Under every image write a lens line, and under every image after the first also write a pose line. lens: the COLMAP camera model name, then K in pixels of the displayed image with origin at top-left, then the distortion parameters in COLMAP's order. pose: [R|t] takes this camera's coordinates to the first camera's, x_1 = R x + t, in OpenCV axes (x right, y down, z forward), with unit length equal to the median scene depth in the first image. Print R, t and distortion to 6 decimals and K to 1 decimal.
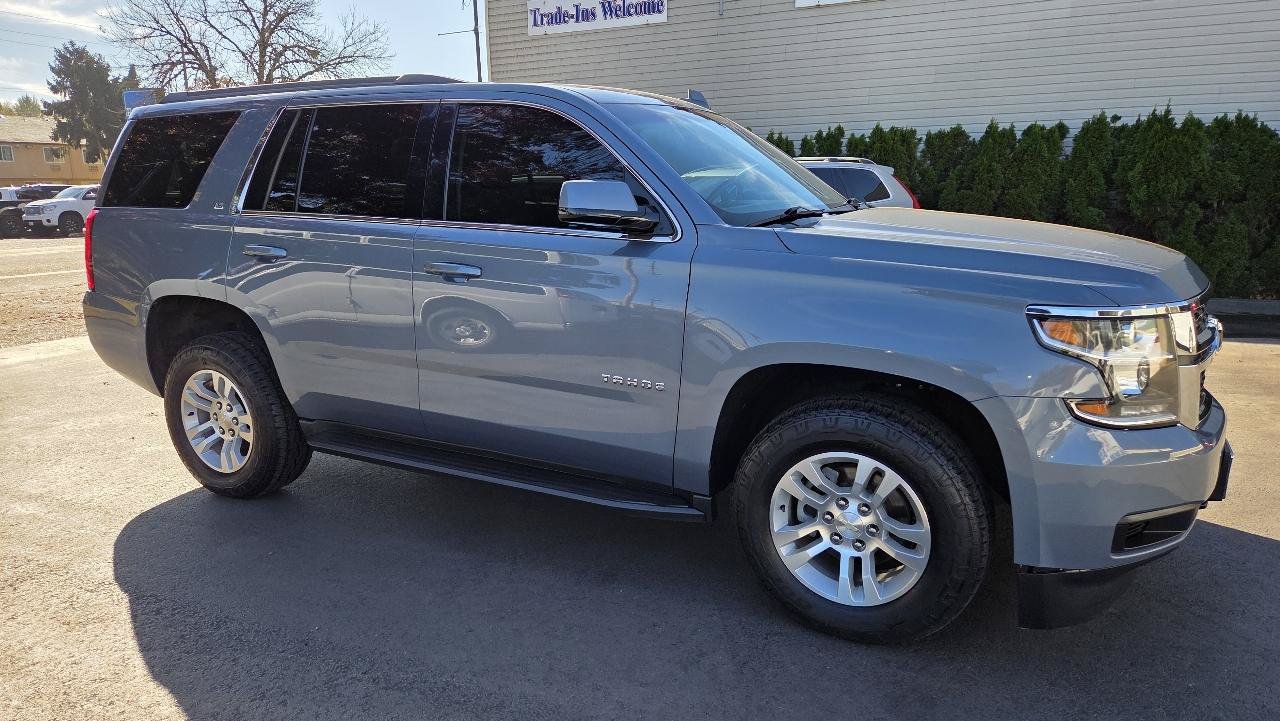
lens RADIAL K [[858.8, 0, 640.0], [0, 858.8, 360.5], [0, 0, 1]] dist [0.079868, -0.066484]
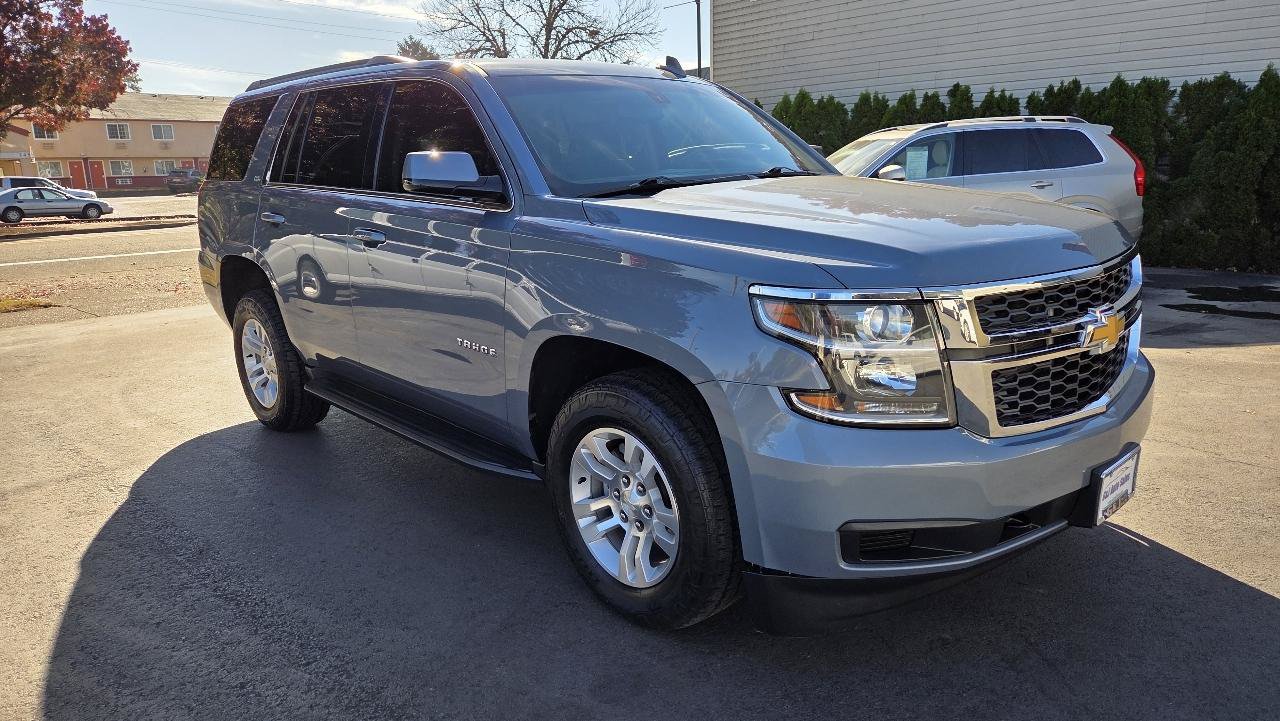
lens RADIAL K [[858.8, 0, 640.0], [0, 858.8, 360.5], [0, 0, 1]] dist [0.079868, -0.066484]
pose [[0.945405, 0.061917, -0.319962, 0.121729], [-0.051096, 0.997805, 0.042114, -0.002949], [0.321867, -0.023466, 0.946494, 0.018166]]
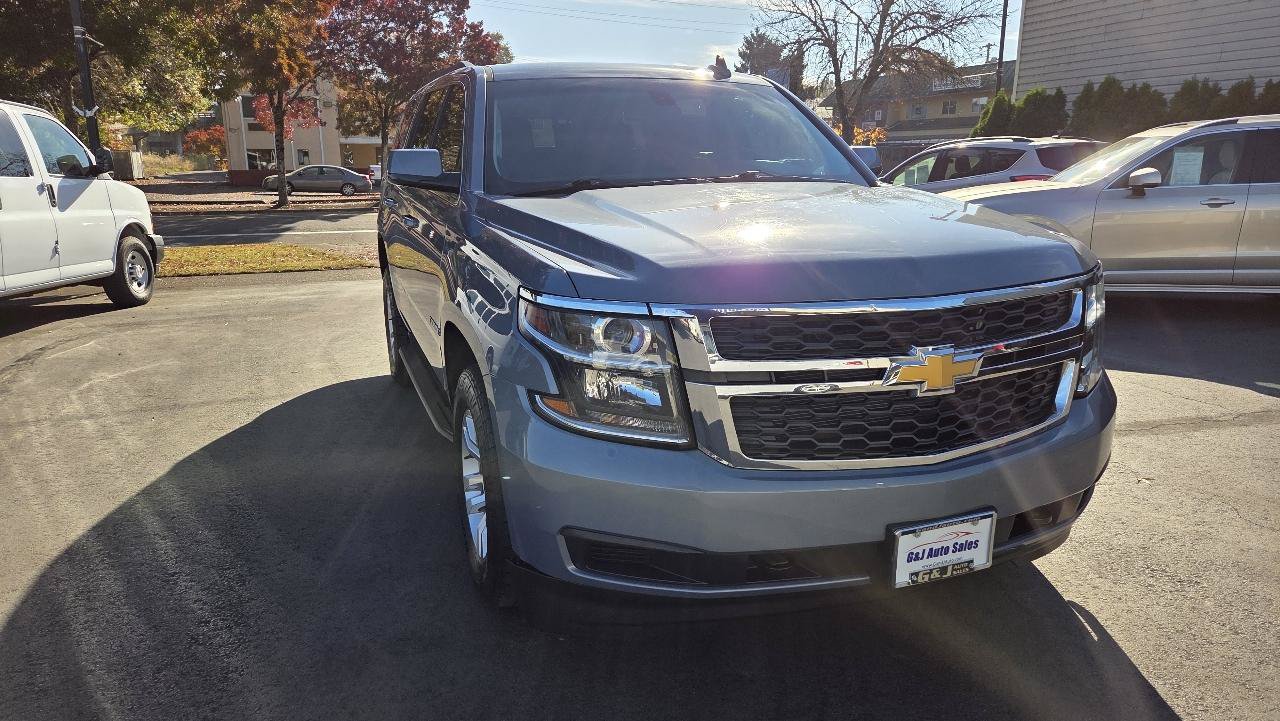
lens RADIAL K [[858.8, 0, 640.0], [0, 858.8, 360.5], [0, 0, 1]] dist [0.079868, -0.066484]
pose [[0.749880, 0.162503, -0.641305, 0.224763], [-0.137831, 0.986467, 0.088799, -0.016423], [0.647057, 0.021803, 0.762130, 0.069561]]
